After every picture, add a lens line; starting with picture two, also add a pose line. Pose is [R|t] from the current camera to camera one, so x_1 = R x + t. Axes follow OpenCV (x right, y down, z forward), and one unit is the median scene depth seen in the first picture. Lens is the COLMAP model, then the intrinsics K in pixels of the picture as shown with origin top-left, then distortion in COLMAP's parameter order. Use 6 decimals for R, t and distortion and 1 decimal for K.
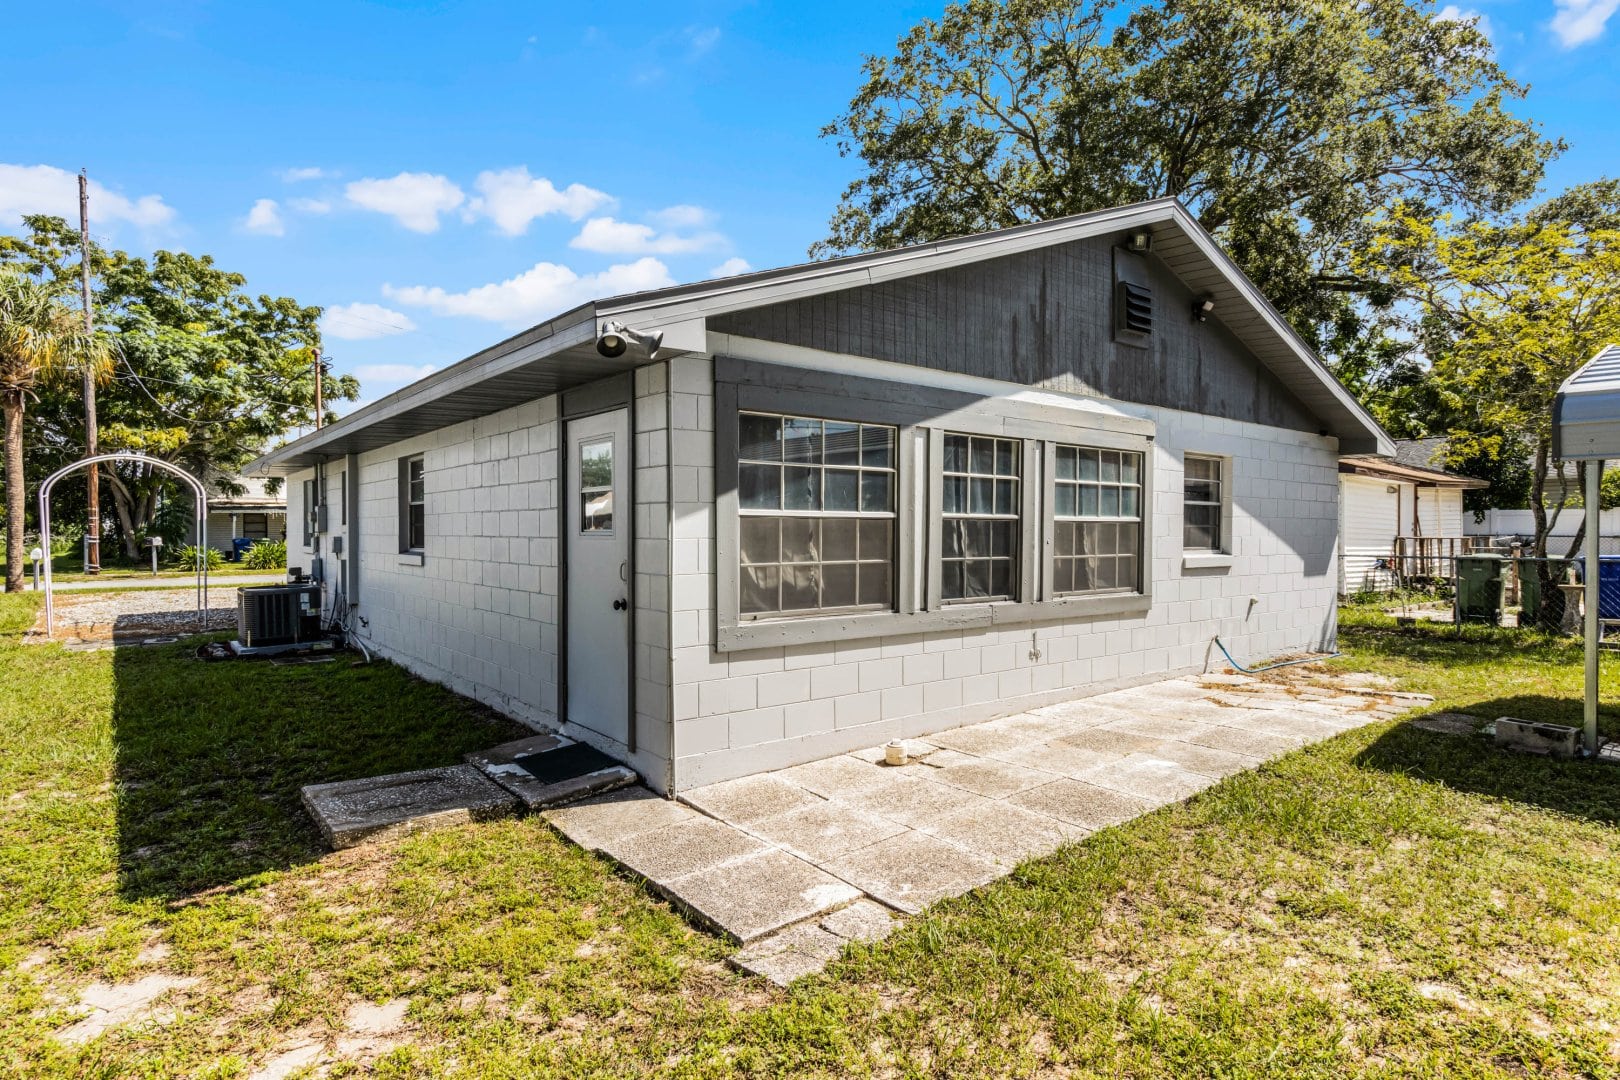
lens RADIAL K [[868.7, 0, 808.0], [0, 868.7, 539.1], [0, 0, 1]] dist [0.000251, 0.001201]
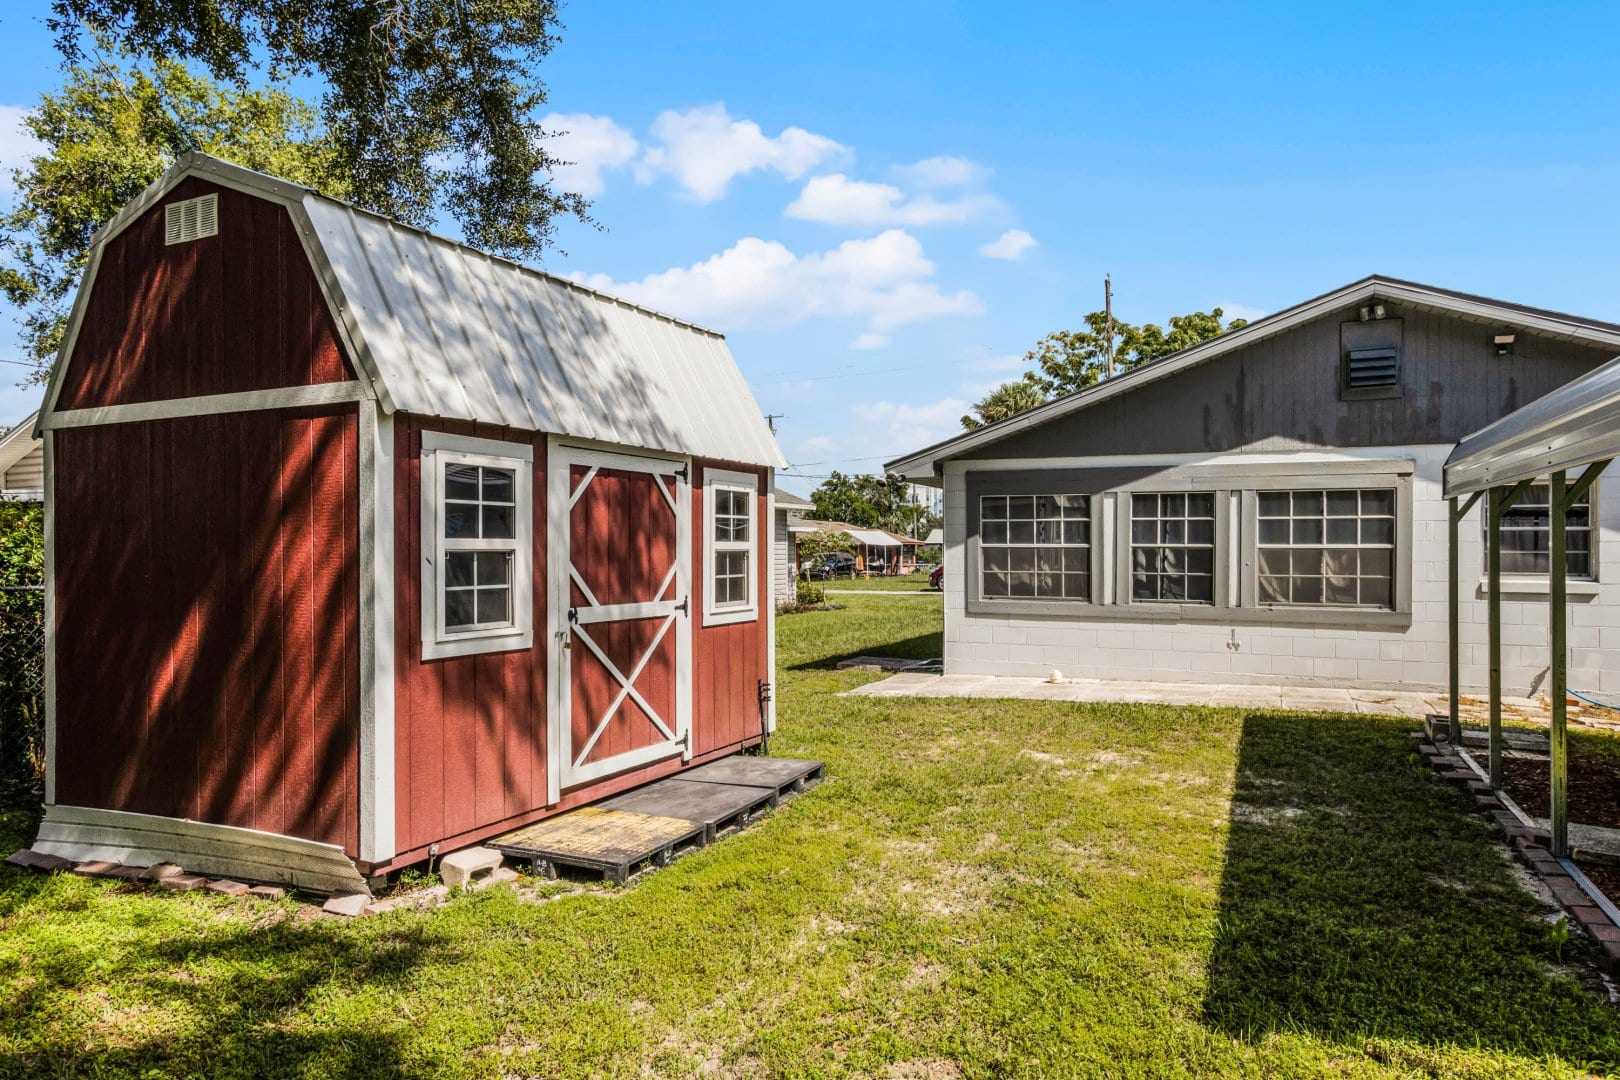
lens RADIAL K [[1046.1, 0, 814.6], [0, 1046.1, 544.1], [0, 0, 1]] dist [0.003898, 0.000117]
pose [[0.449869, -0.005437, -0.893078, 1.495210], [-0.012077, 0.999853, -0.012171, 0.000629], [0.893013, 0.016261, 0.449737, -0.356220]]
